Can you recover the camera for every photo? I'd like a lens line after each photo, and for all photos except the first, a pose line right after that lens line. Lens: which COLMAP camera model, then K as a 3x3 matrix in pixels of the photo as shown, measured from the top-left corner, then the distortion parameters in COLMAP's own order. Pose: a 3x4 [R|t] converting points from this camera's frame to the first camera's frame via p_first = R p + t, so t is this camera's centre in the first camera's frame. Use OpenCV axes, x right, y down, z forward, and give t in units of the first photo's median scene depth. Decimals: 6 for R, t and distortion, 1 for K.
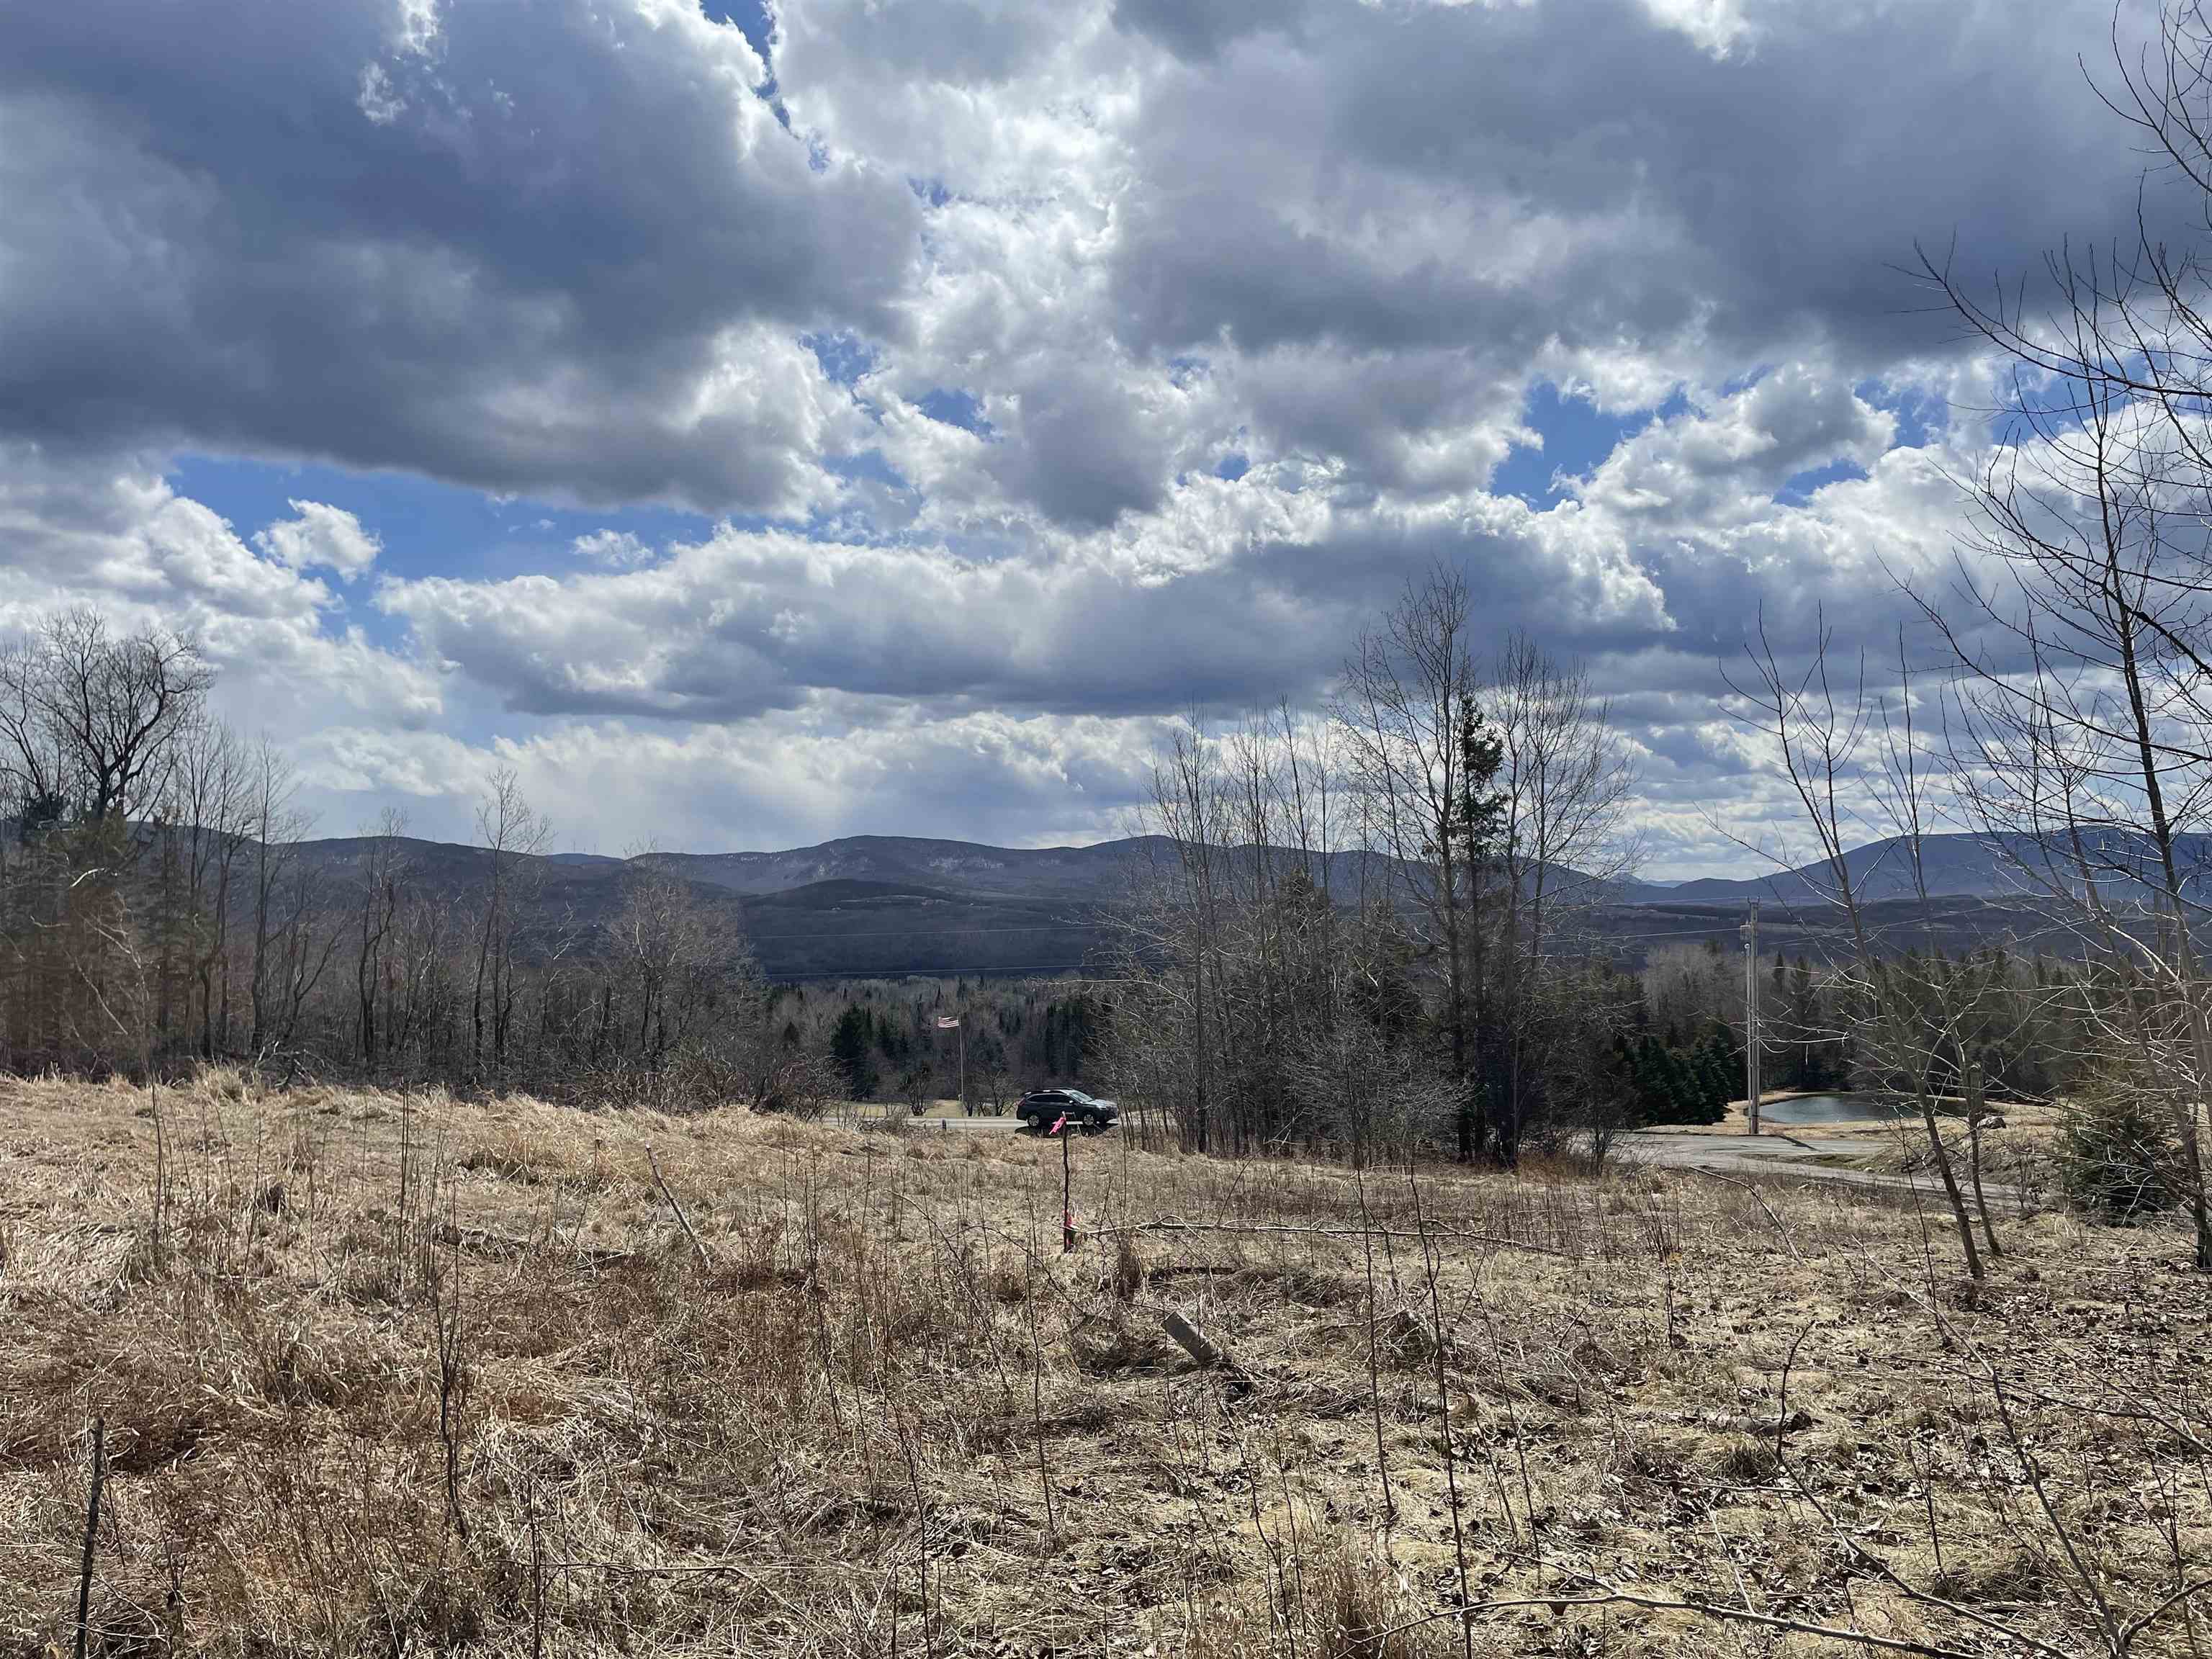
lens RADIAL K [[1684.9, 0, 1116.6], [0, 1684.9, 831.8], [0, 0, 1]] dist [0.023010, -0.018013]
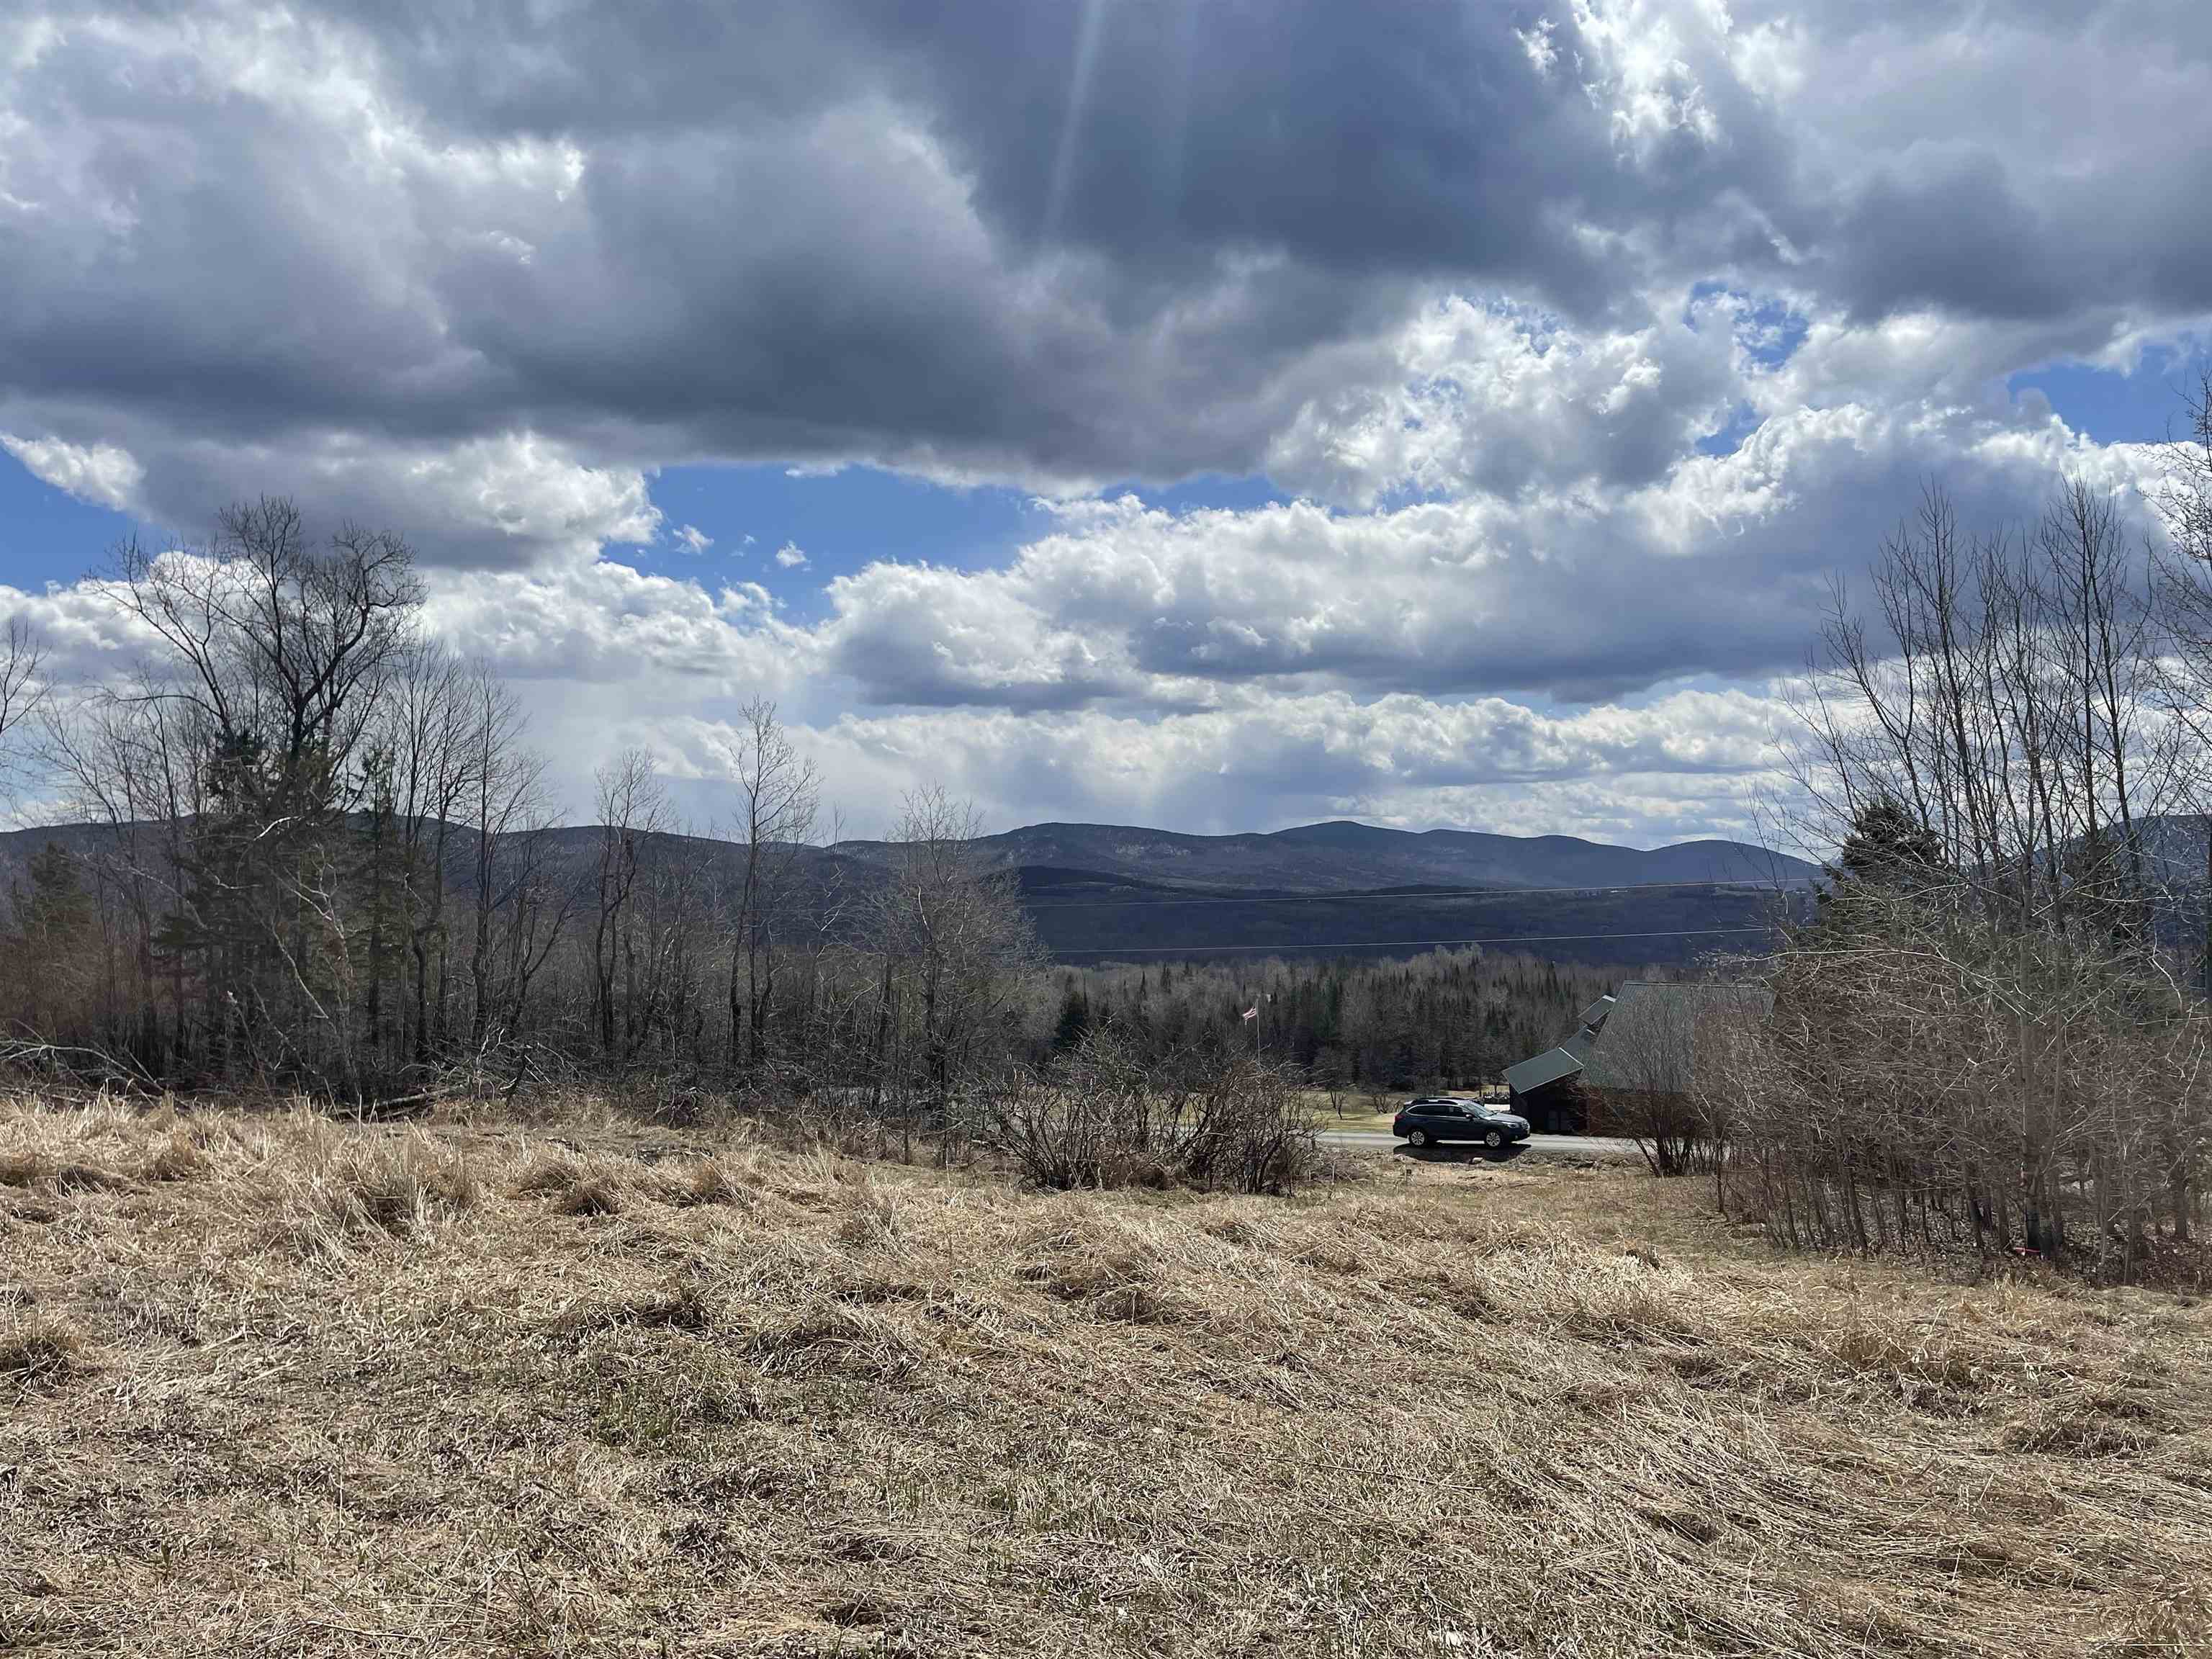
lens RADIAL K [[1684.9, 0, 1101.7], [0, 1684.9, 843.8], [0, 0, 1]] dist [0.023010, -0.018013]
pose [[0.992928, -0.003688, -0.118662, -0.087333], [0.005429, 0.999882, 0.014352, 0.019114], [0.118595, -0.014894, 0.992831, 0.176514]]
